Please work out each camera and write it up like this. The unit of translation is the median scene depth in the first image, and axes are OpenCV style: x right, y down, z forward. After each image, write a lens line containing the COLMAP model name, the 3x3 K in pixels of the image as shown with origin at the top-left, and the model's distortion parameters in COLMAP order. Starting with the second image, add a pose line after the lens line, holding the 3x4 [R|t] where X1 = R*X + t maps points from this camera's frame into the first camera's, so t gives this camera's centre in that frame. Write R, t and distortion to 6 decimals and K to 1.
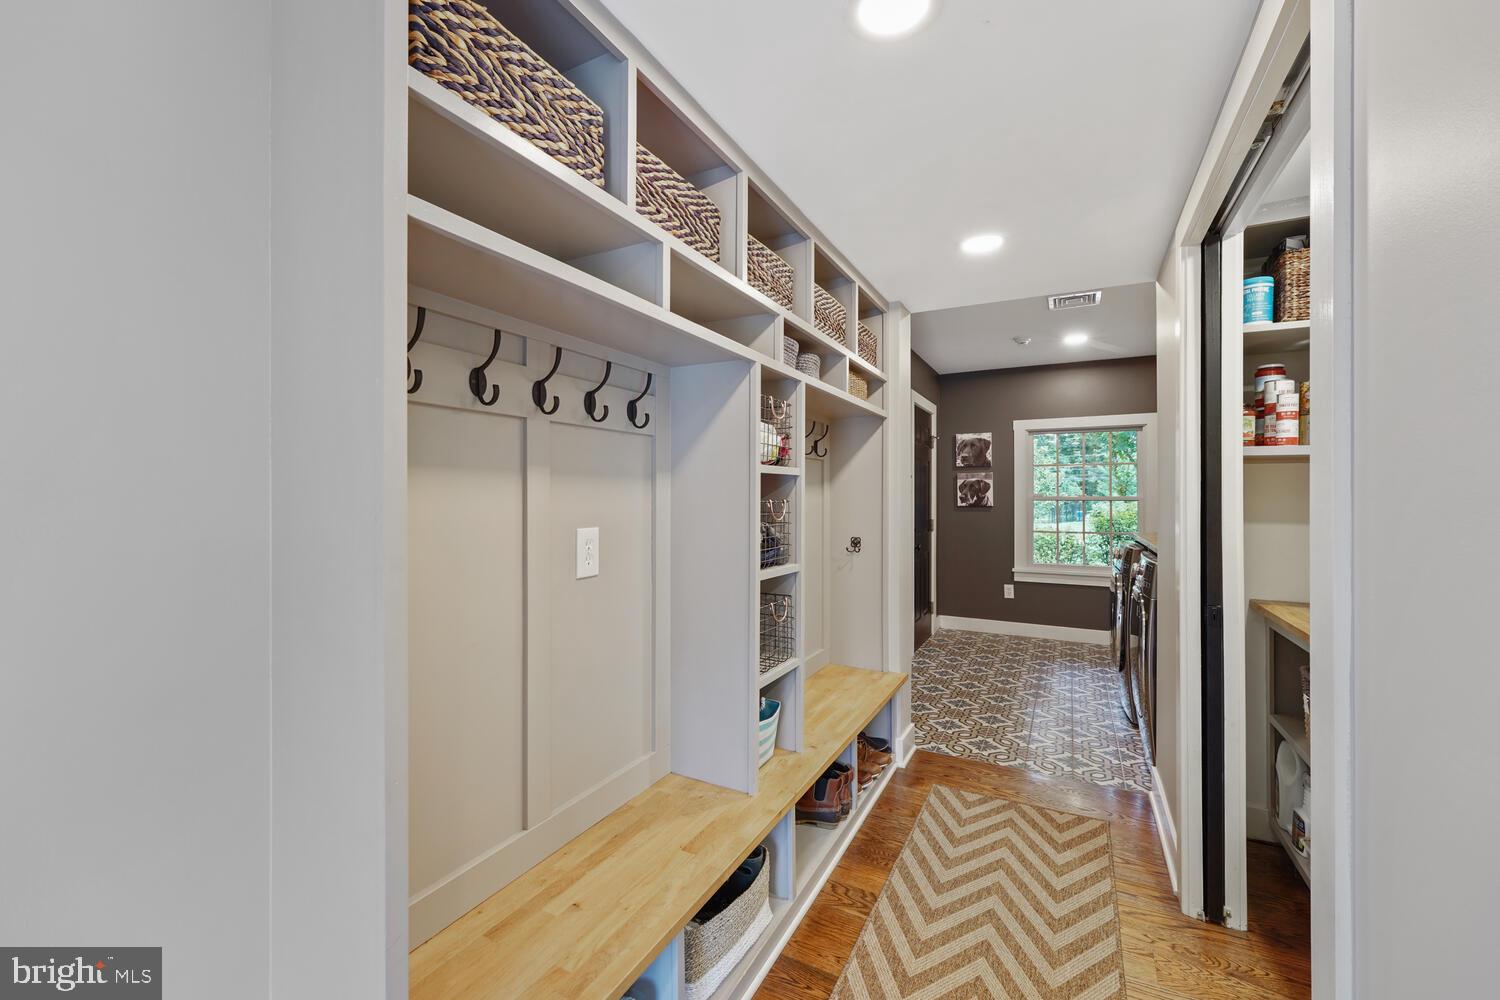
lens RADIAL K [[613.3, 0, 740.2], [0, 613.3, 493.0], [0, 0, 1]] dist [0.000777, 0.000262]
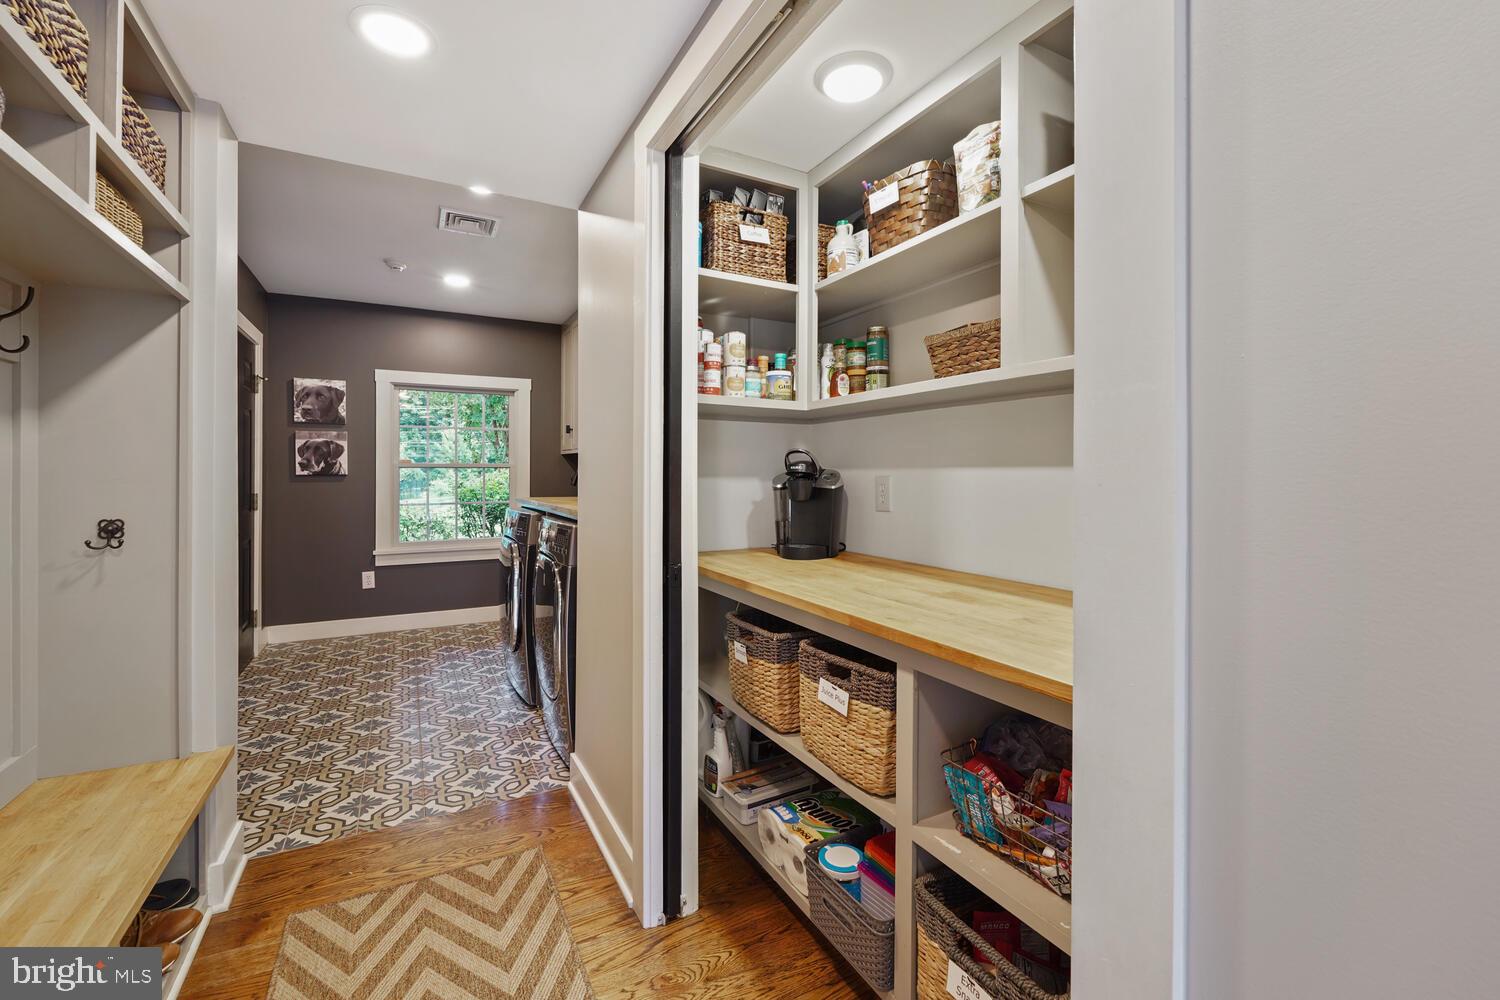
lens RADIAL K [[633.2, 0, 745.1], [0, 633.2, 469.8], [0, 0, 1]] dist [-0.002953, -0.000433]
pose [[0.555046, 0.001473, 0.831819, 0.033499], [-0.002343, 0.999997, -0.000208, 0.023496], [-0.831817, -0.001833, 0.555048, 0.206151]]
